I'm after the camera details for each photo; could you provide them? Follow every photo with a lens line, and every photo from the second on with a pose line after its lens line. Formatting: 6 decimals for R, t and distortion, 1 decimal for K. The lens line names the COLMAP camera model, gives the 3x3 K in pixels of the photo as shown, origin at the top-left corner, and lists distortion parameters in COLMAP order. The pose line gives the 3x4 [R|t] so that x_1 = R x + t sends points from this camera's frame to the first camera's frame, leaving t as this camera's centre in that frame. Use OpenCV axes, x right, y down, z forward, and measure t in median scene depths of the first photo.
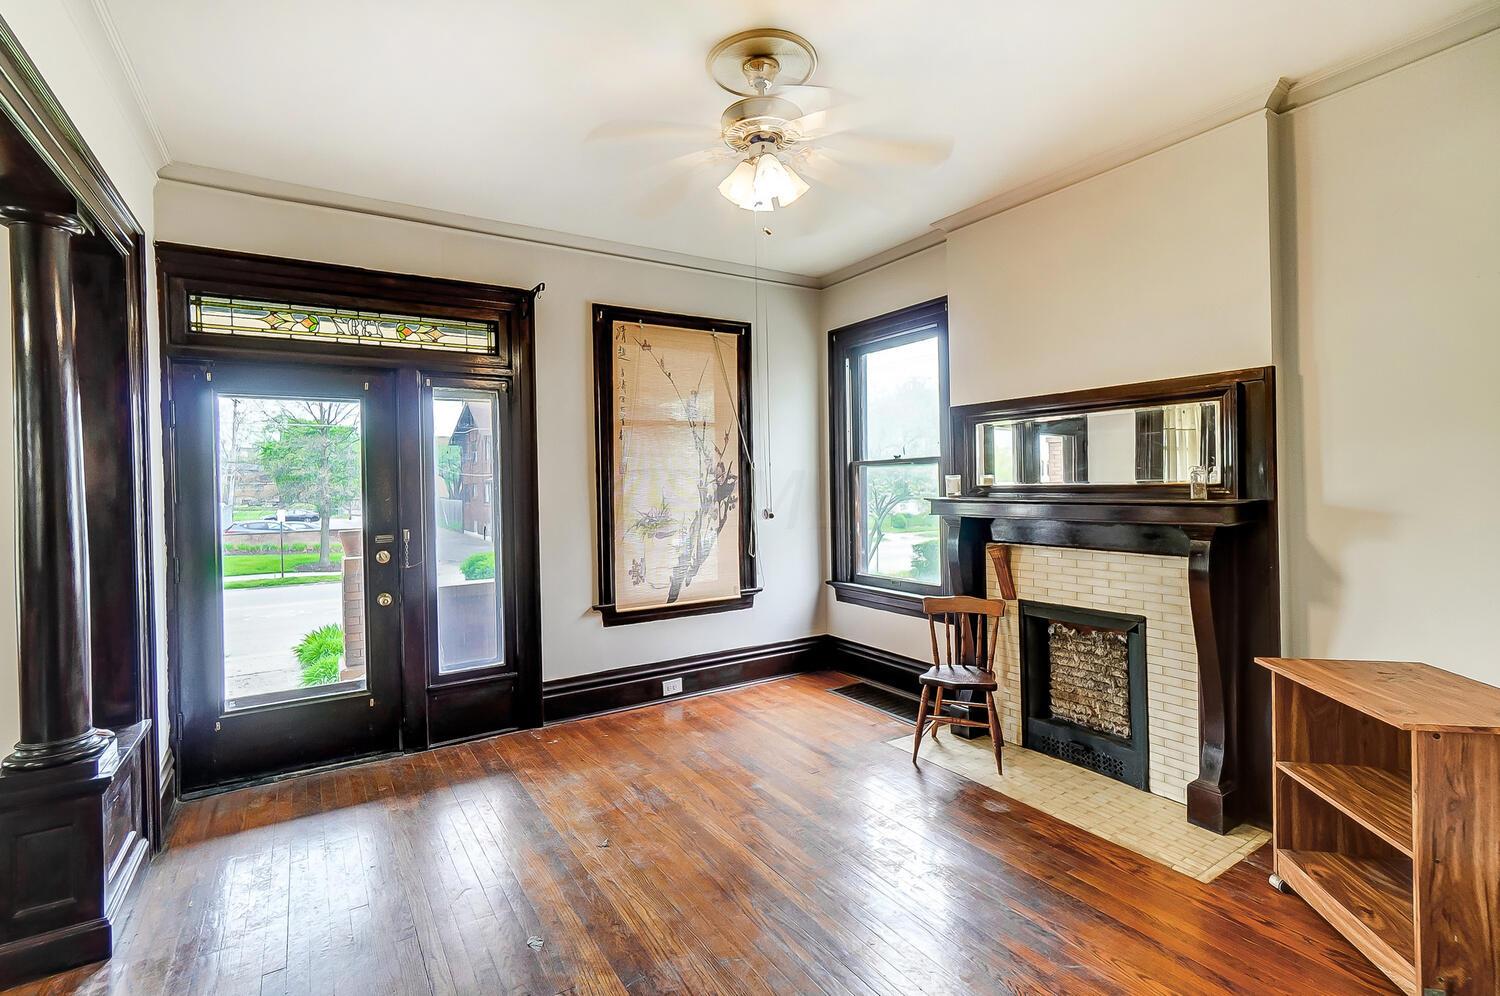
lens RADIAL K [[671.0, 0, 731.7], [0, 671.0, 490.3], [0, 0, 1]] dist [-0.017341, 0.007582]
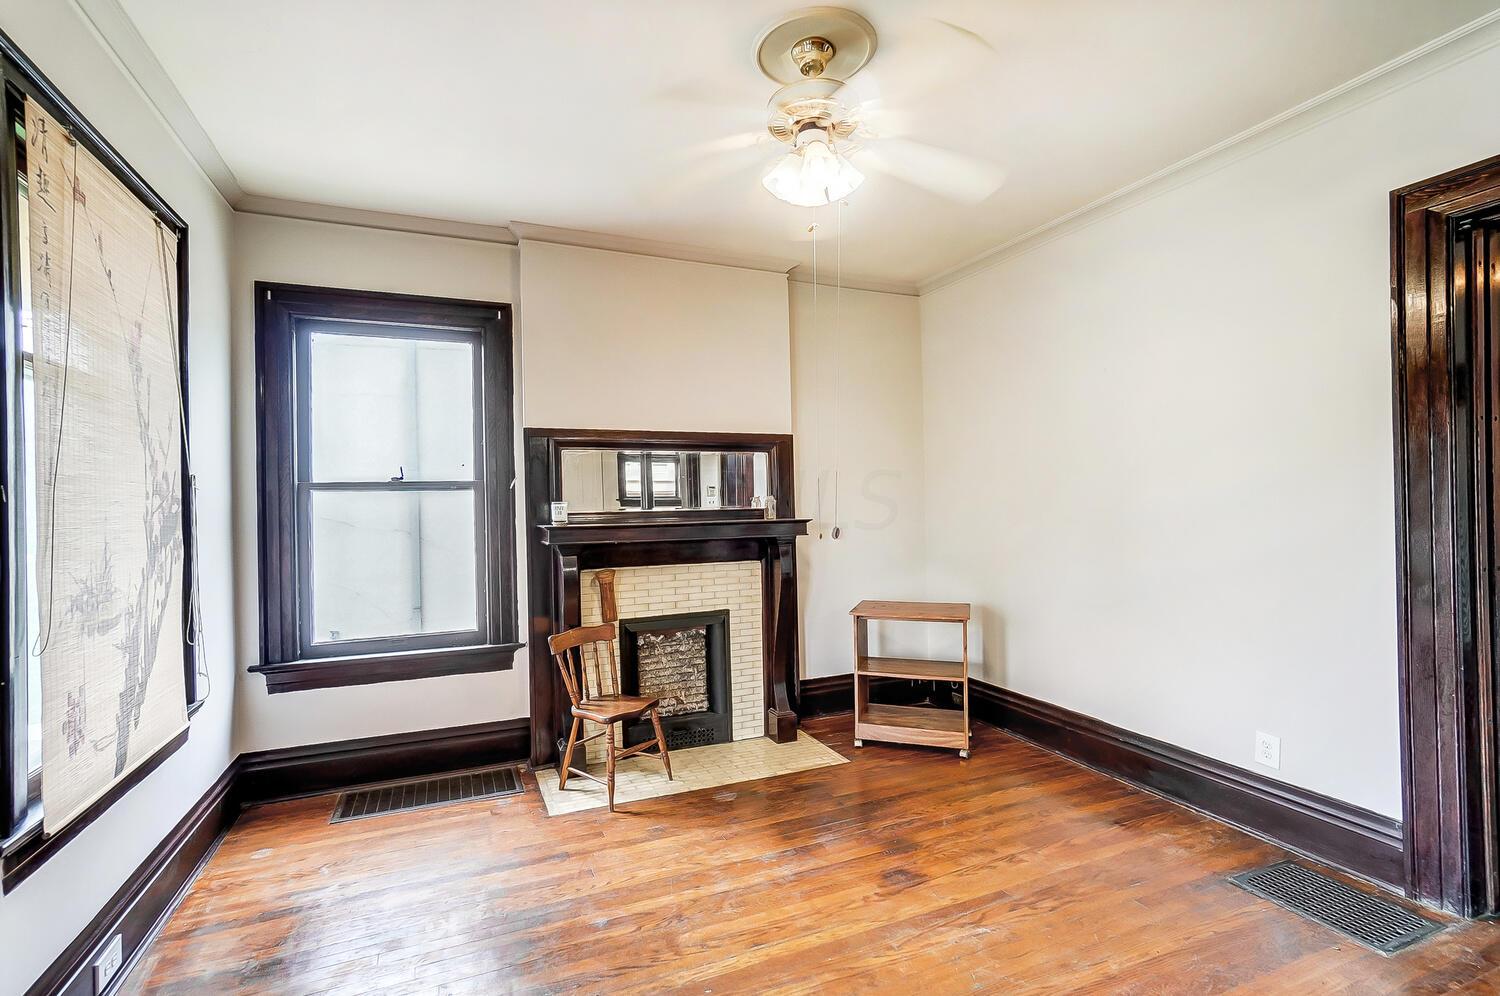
lens RADIAL K [[671.0, 0, 731.7], [0, 671.0, 490.3], [0, 0, 1]] dist [-0.017341, 0.007582]
pose [[0.180384, 0.030641, 0.983119, -0.570495], [0.023000, 0.999110, -0.035359, -0.000014], [-0.983327, 0.028990, 0.179518, 0.610518]]
